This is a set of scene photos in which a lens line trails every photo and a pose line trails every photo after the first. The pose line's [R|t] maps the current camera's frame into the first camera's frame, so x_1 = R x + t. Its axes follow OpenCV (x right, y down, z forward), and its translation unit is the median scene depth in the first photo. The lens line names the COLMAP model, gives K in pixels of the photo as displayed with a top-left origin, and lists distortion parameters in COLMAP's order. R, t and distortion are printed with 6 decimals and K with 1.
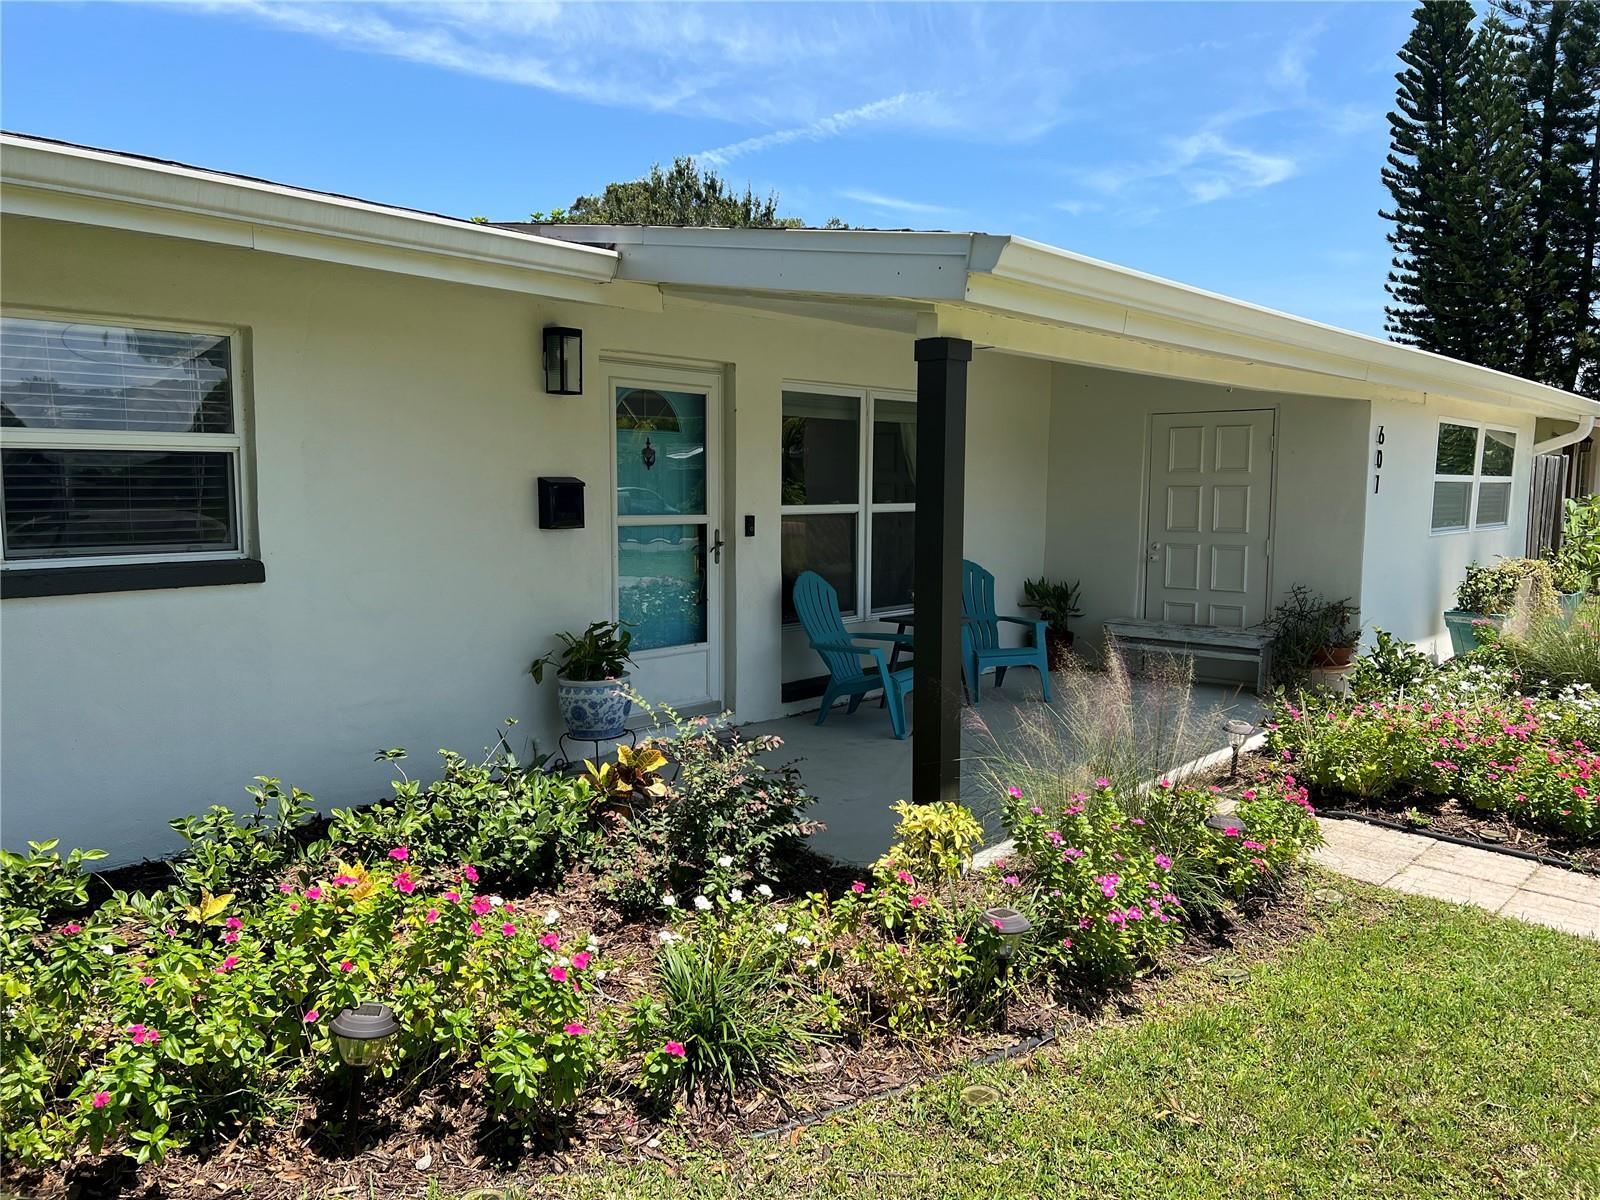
lens RADIAL K [[1204.3, 0, 800.0], [0, 1204.3, 600.0], [0, 0, 1]] dist [0.079043, -0.095715]
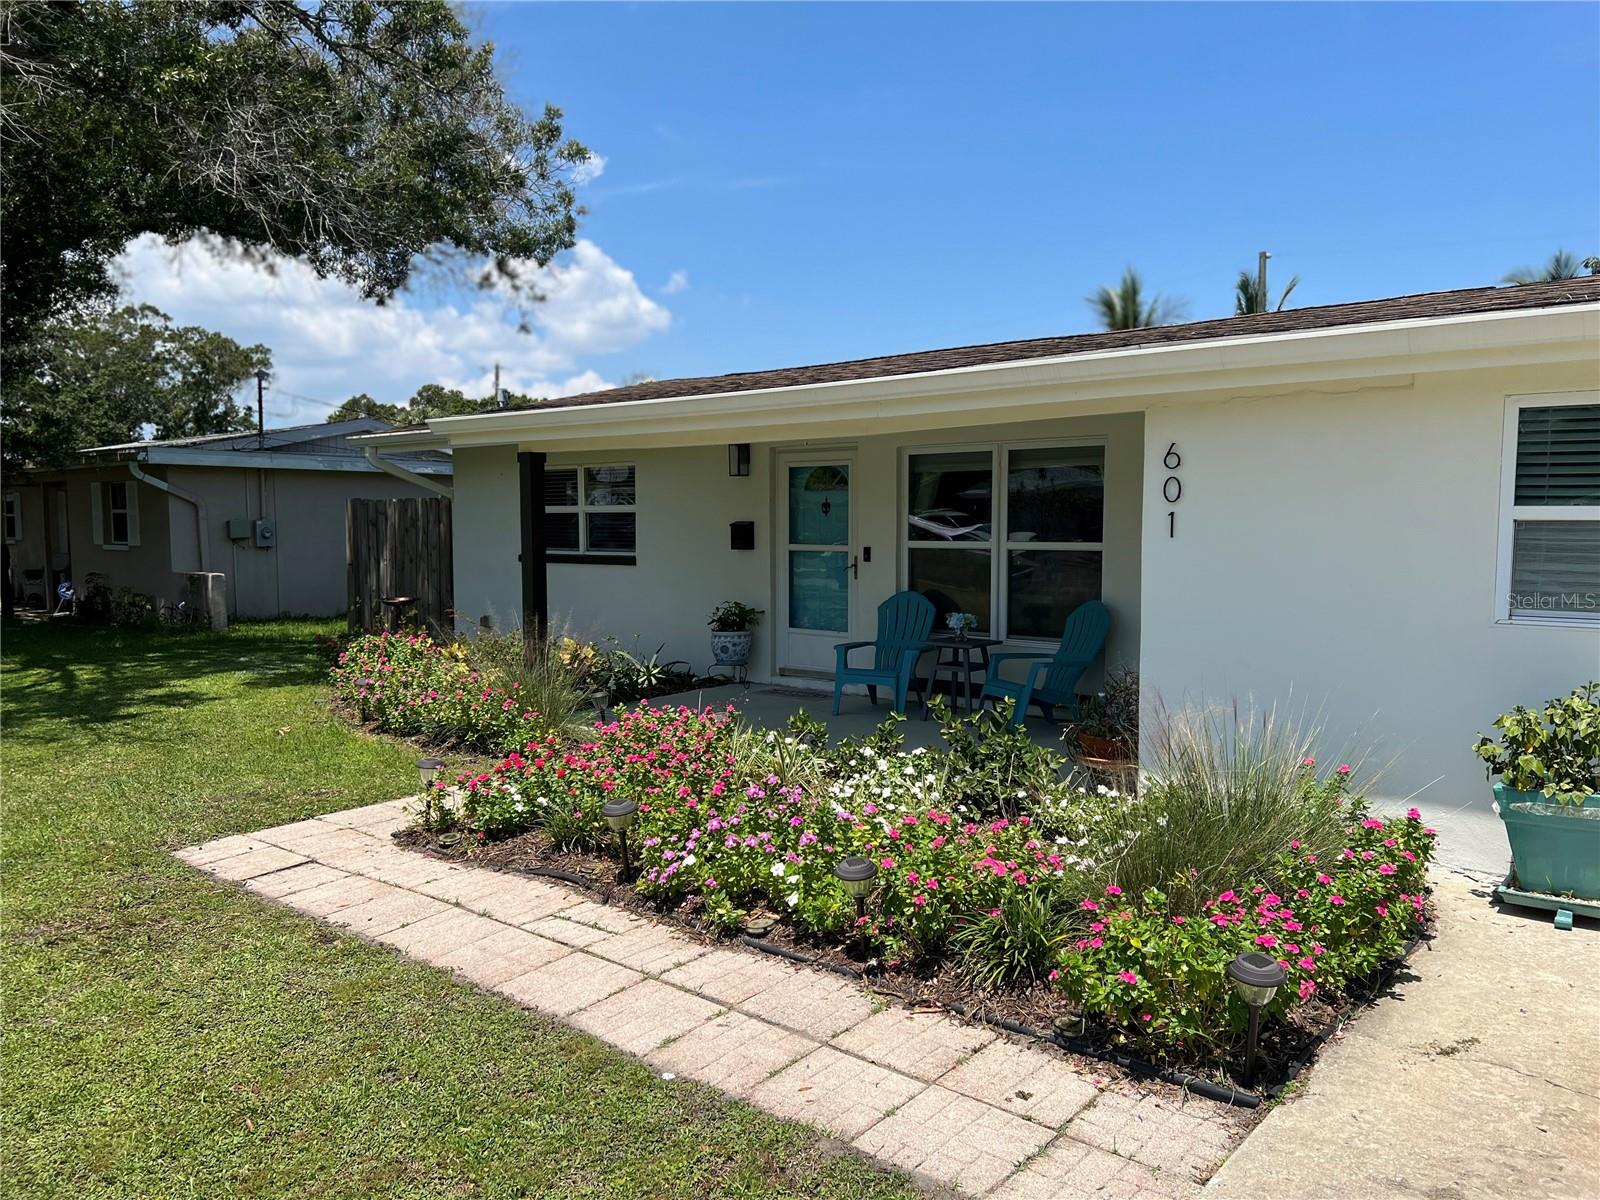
lens RADIAL K [[1204.3, 0, 800.0], [0, 1204.3, 600.0], [0, 0, 1]] dist [0.079043, -0.095715]
pose [[0.019109, 0.060444, -0.997989, 1.318893], [-0.098843, 0.993395, 0.058273, -0.080007], [0.994920, 0.097531, 0.024958, 0.862231]]
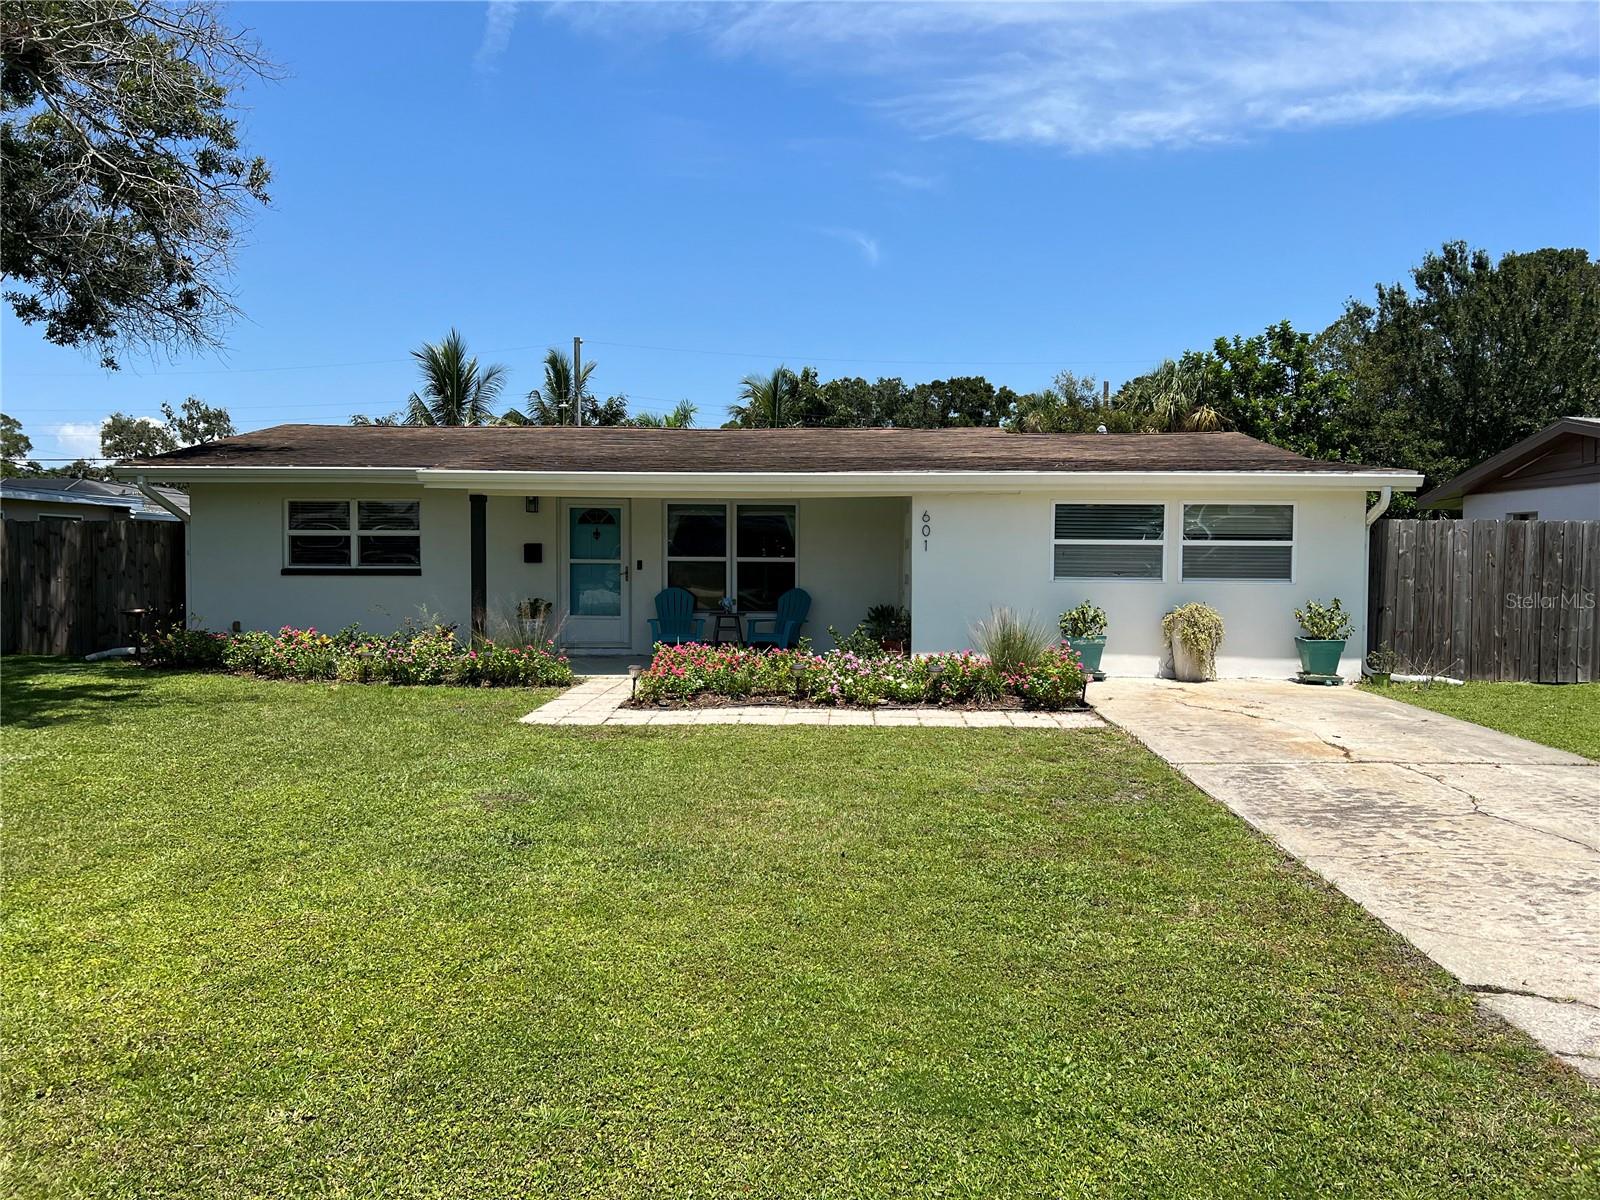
lens RADIAL K [[1204.3, 0, 800.0], [0, 1204.3, 600.0], [0, 0, 1]] dist [0.079043, -0.095715]
pose [[0.633859, 0.025220, -0.773037, 1.825858], [-0.079876, 0.996259, -0.032993, 0.051607], [0.769313, 0.082660, 0.633502, -0.183430]]
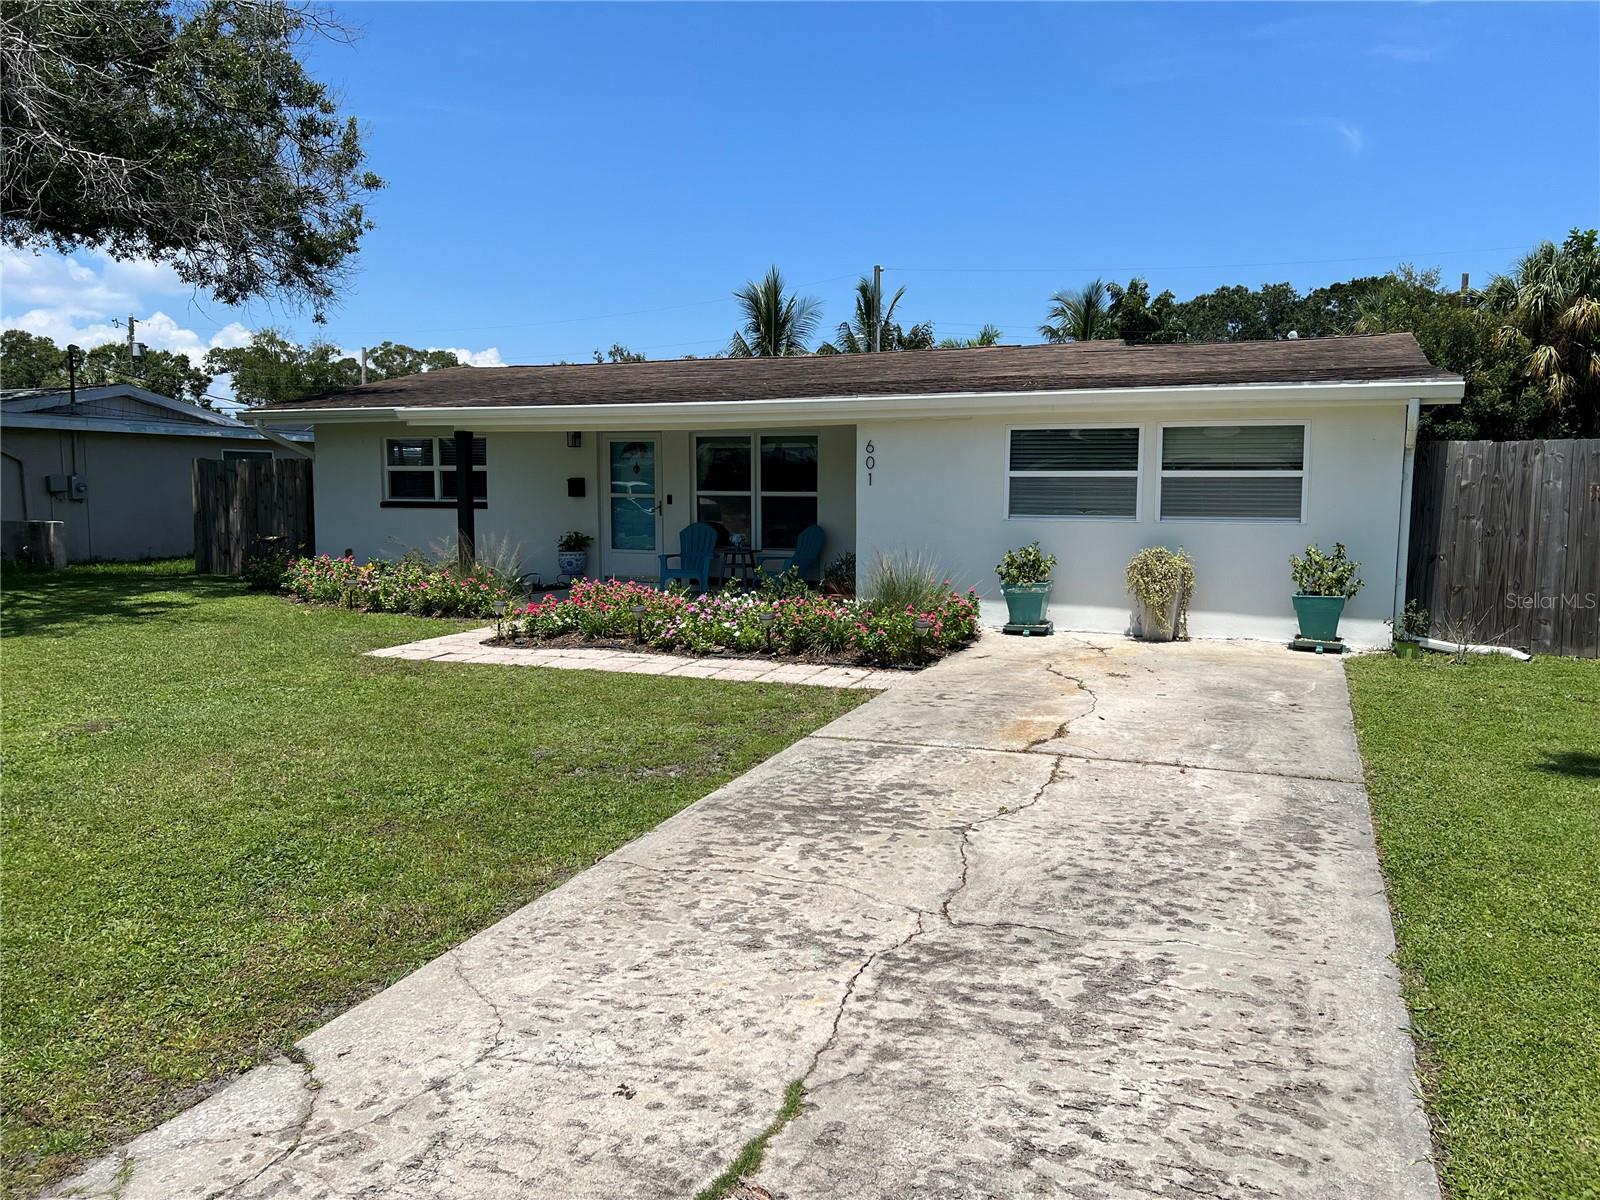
lens RADIAL K [[1204.3, 0, 800.0], [0, 1204.3, 600.0], [0, 0, 1]] dist [0.079043, -0.095715]
pose [[0.318724, 0.085210, -0.944010, 2.076602], [-0.096578, 0.993687, 0.057087, -0.026611], [0.942914, 0.072975, 0.324942, 0.500567]]
